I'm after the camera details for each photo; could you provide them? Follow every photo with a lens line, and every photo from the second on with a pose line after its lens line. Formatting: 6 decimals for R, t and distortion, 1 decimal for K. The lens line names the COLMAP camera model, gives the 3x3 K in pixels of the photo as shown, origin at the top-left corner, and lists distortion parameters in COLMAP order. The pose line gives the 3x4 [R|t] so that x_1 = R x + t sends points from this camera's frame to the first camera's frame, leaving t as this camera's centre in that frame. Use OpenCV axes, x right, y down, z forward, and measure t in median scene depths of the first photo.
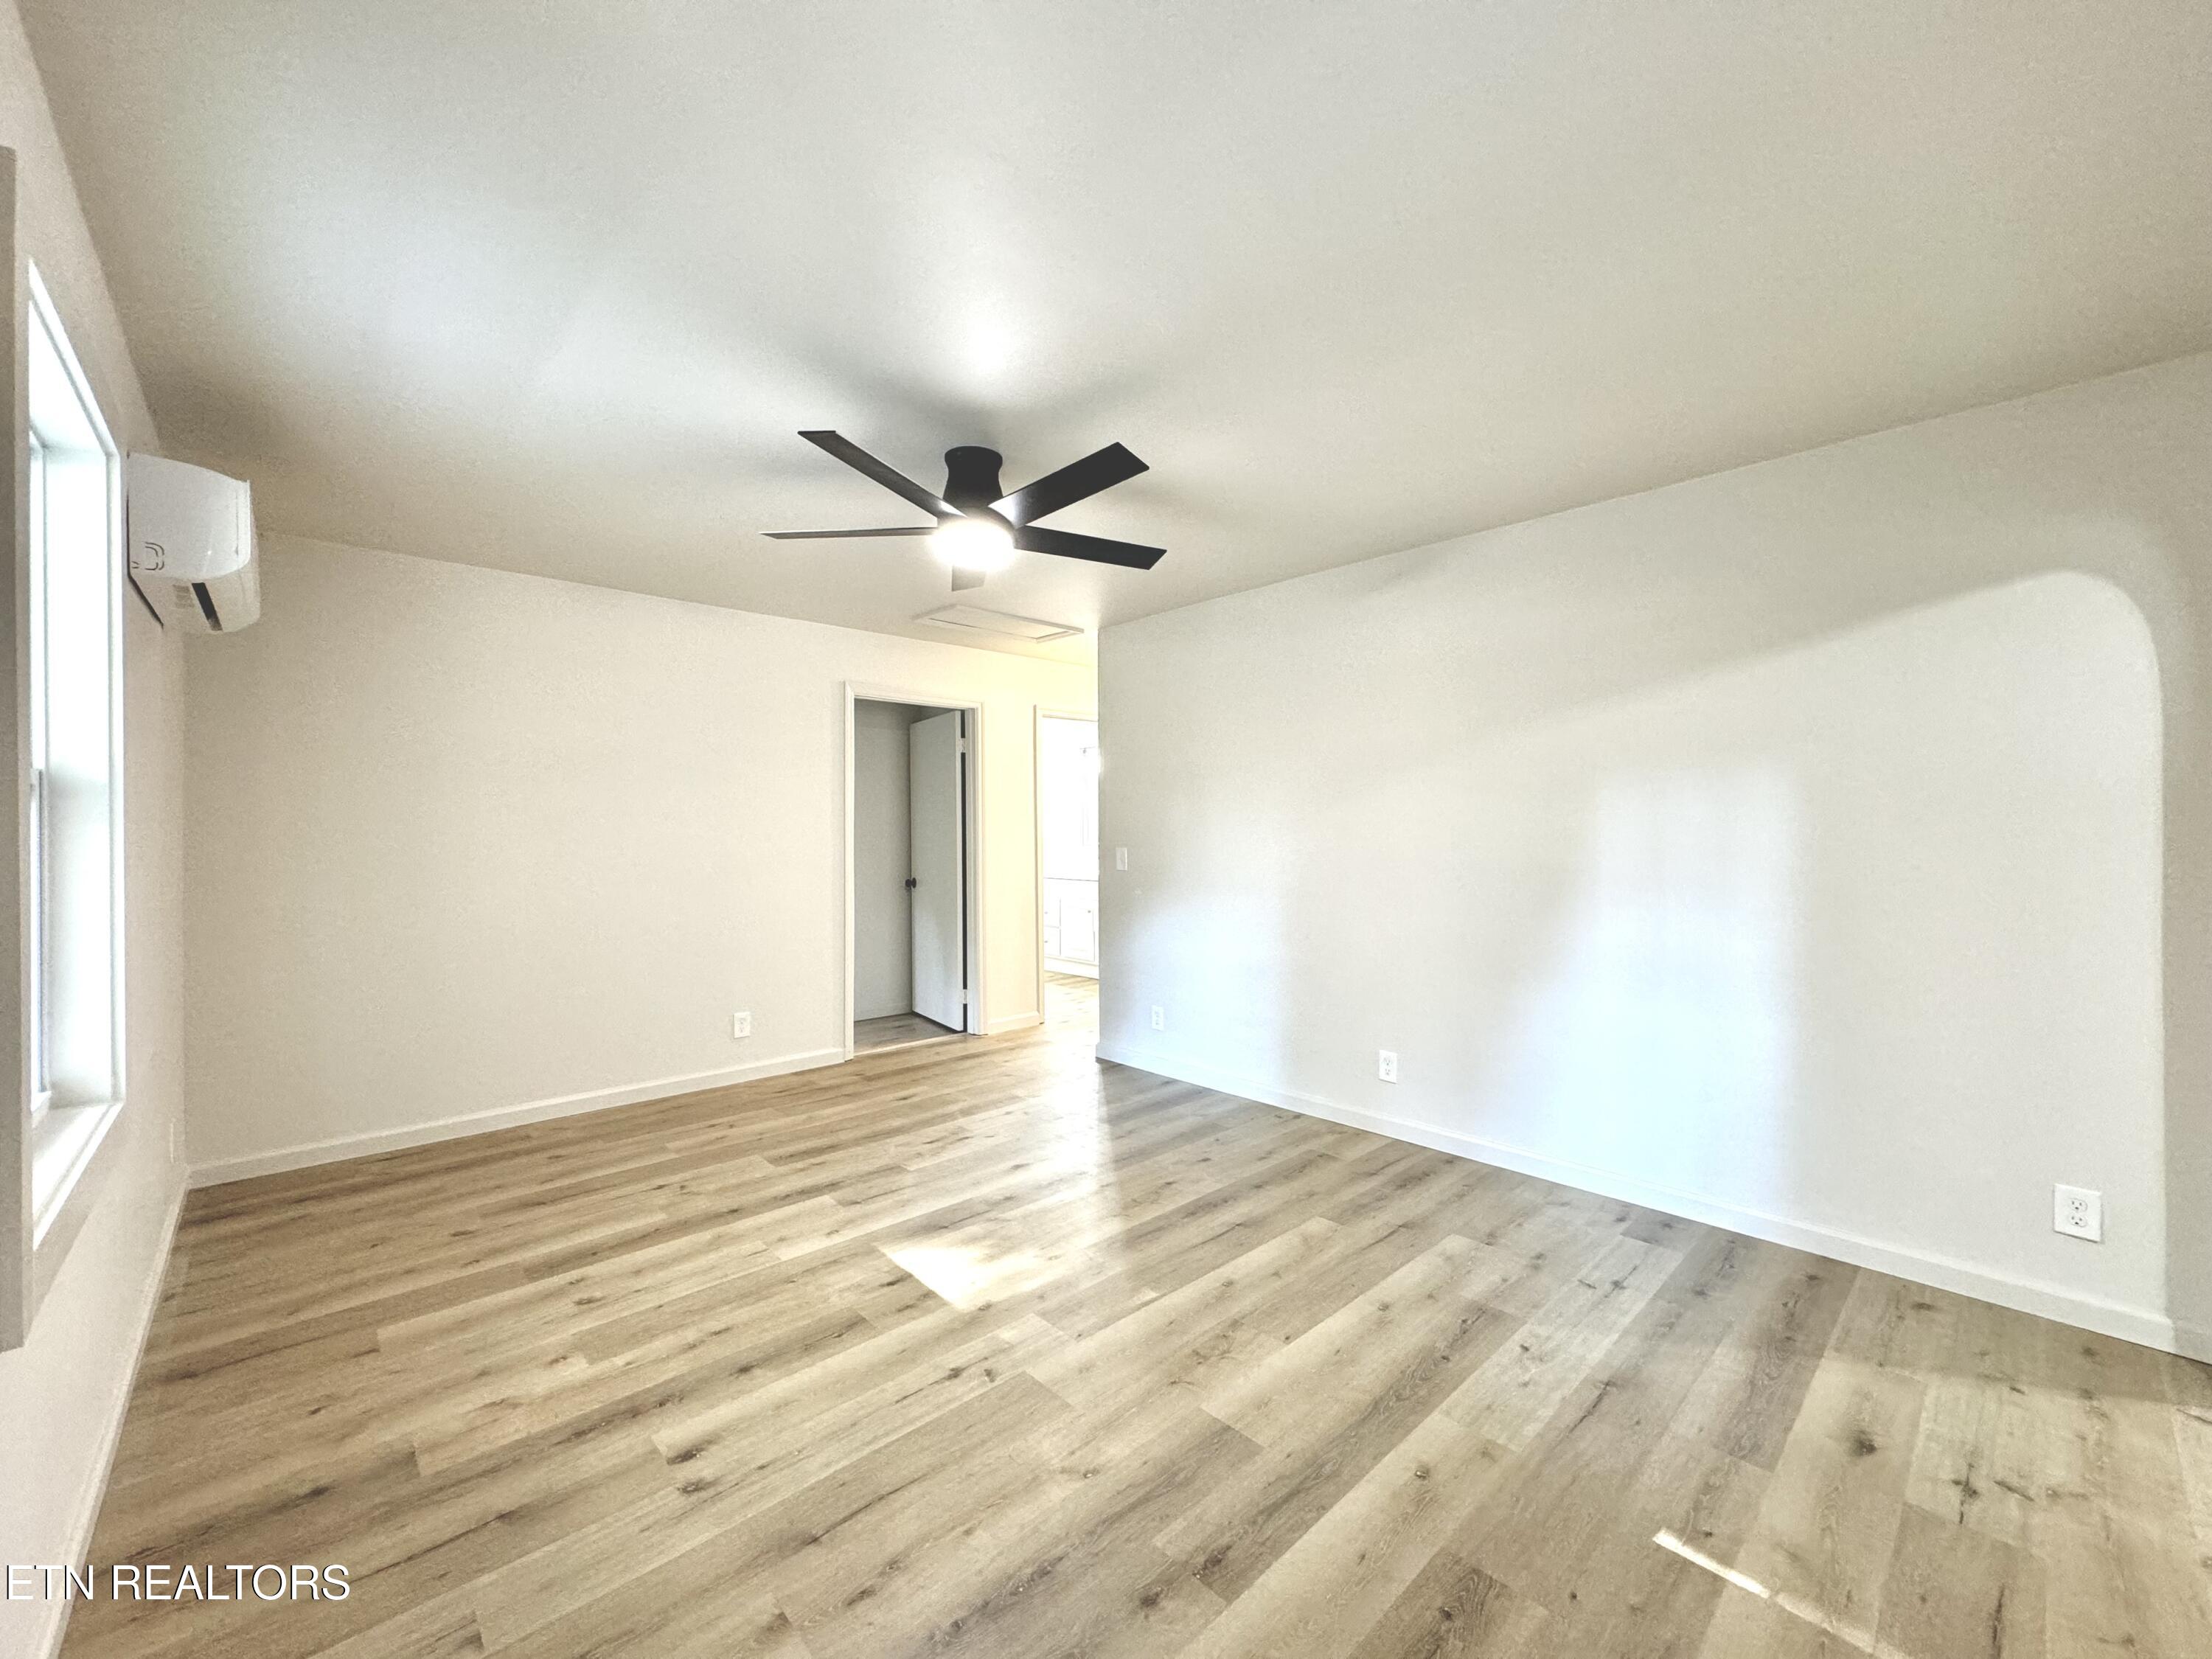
lens RADIAL K [[877.6, 0, 1116.8], [0, 877.6, 832.7], [0, 0, 1]] dist [-0.001274, -0.000022]
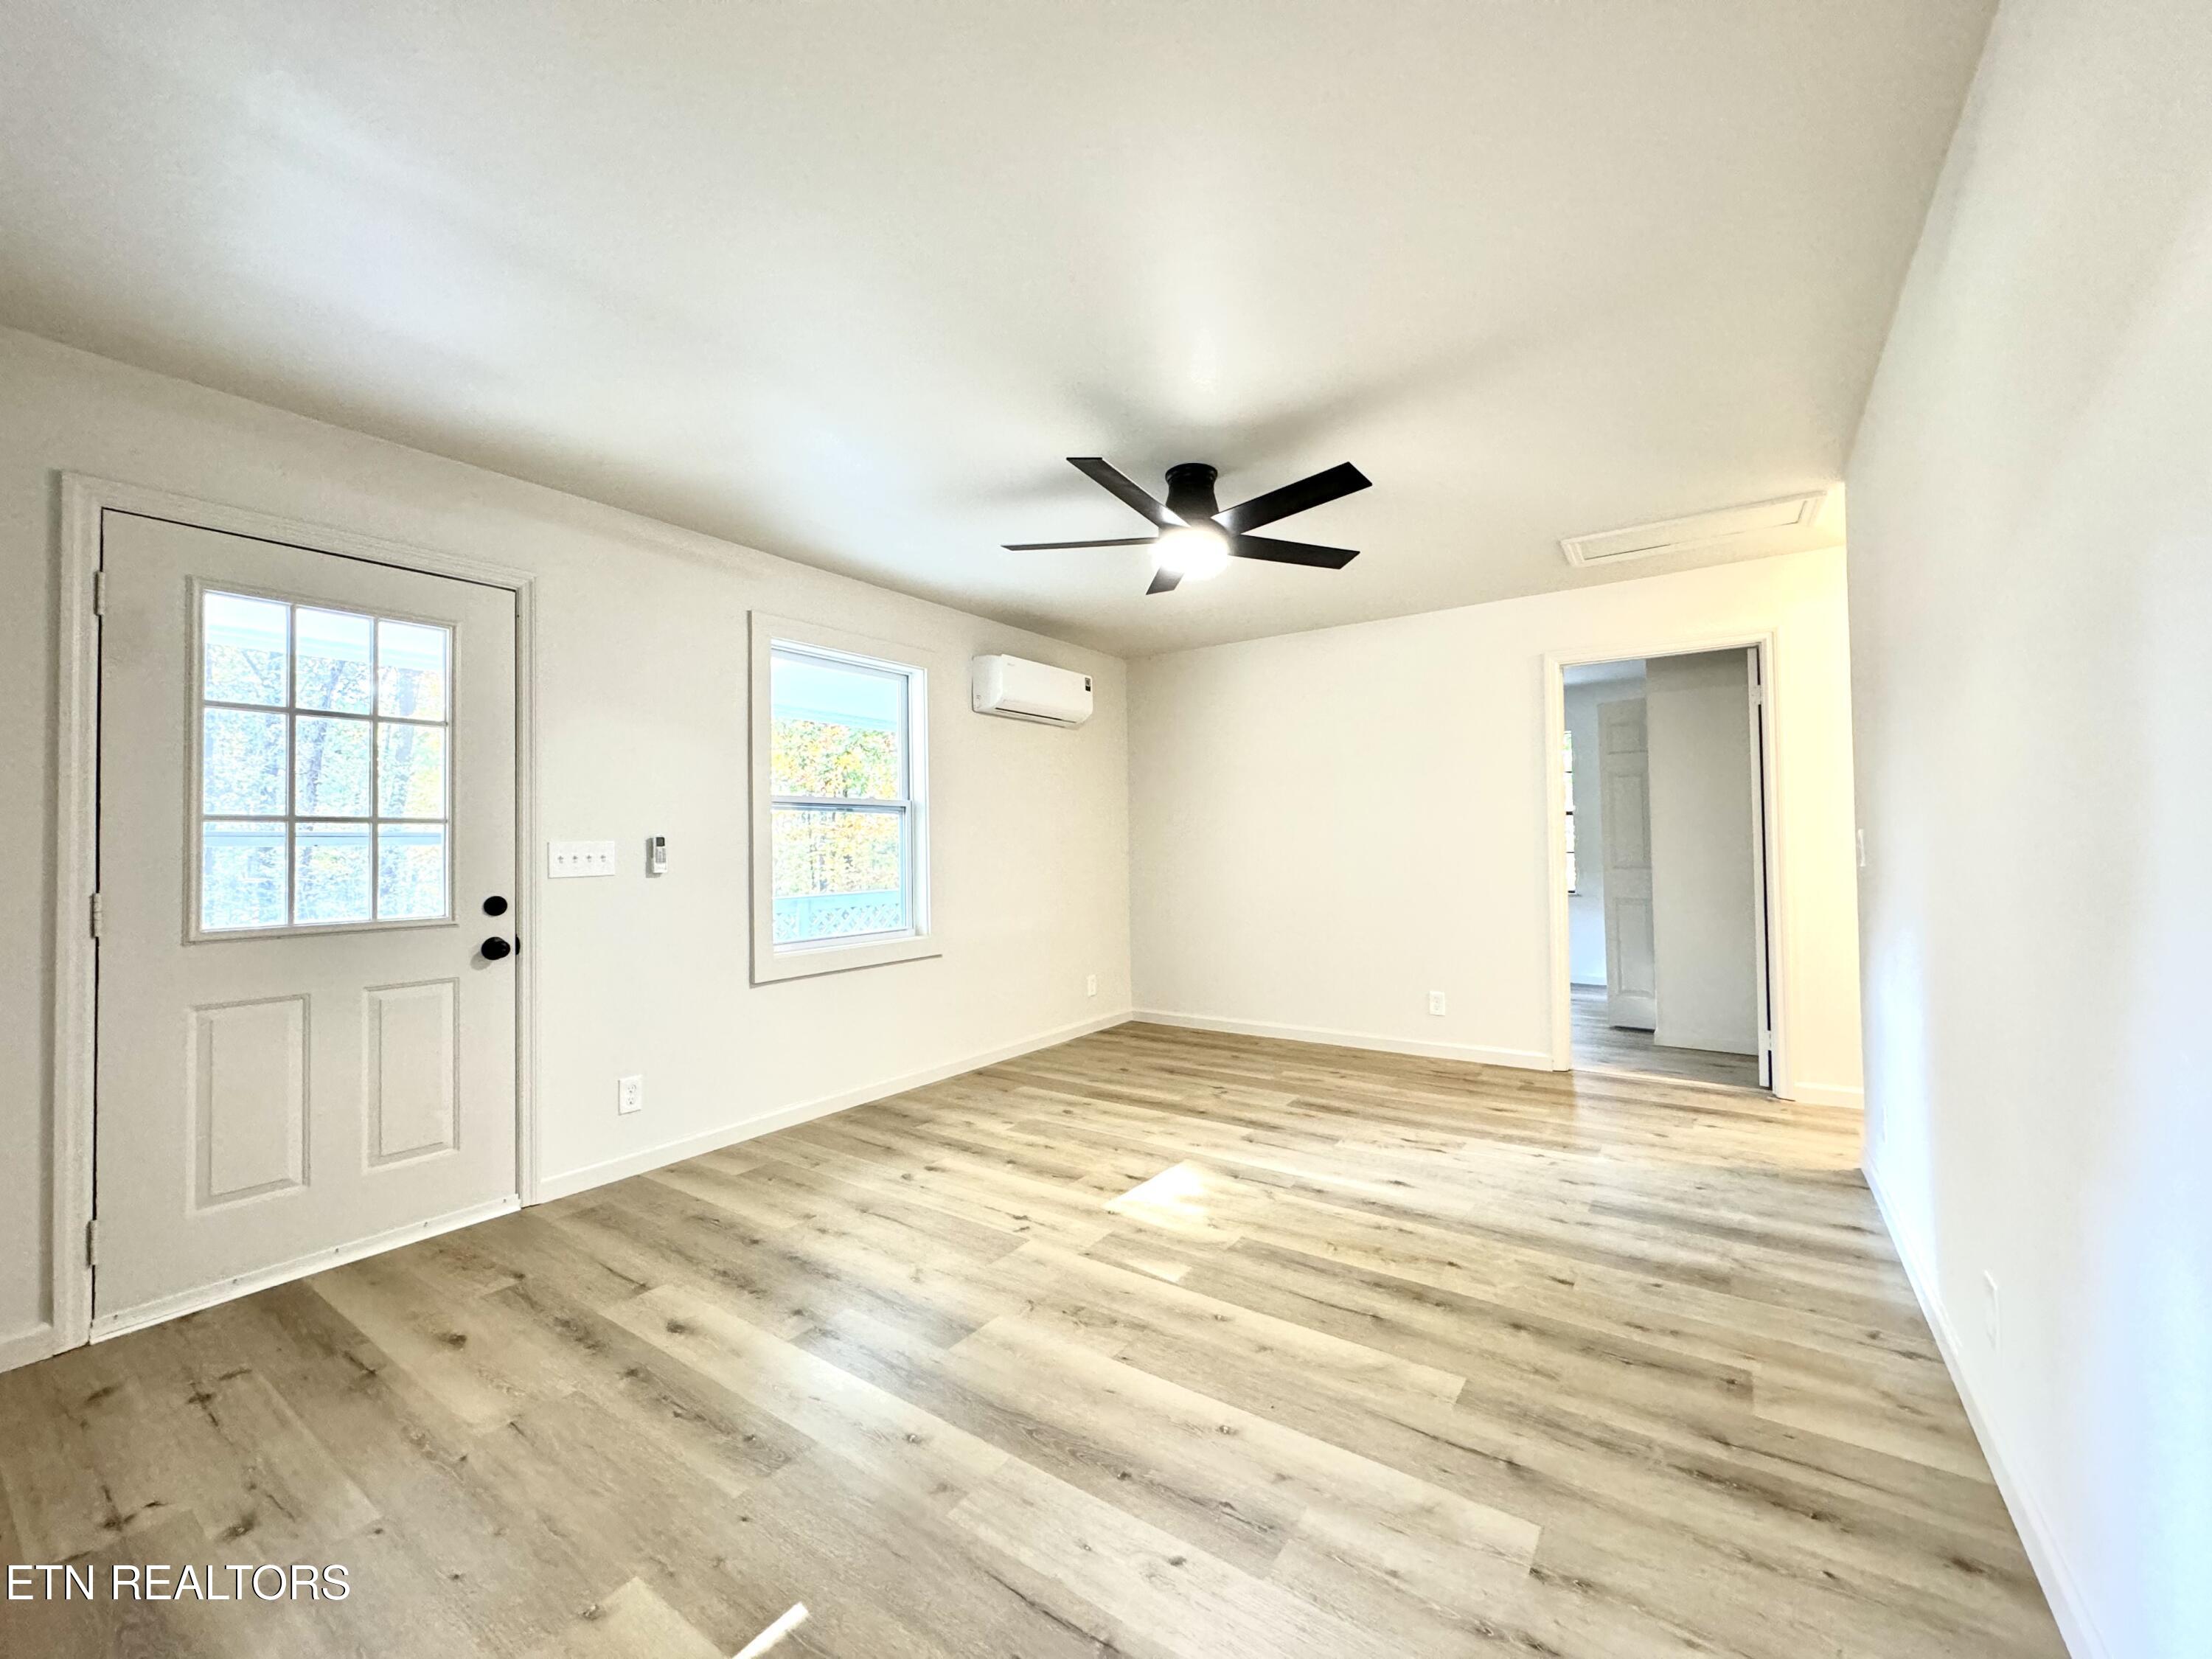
lens RADIAL K [[877.6, 0, 1104.3], [0, 877.6, 830.2], [0, 0, 1]] dist [-0.001274, -0.000022]
pose [[0.210871, -0.016533, -0.977374, 0.899156], [0.009736, 0.999843, -0.014813, 0.036572], [0.977466, -0.006392, 0.210998, 0.655833]]
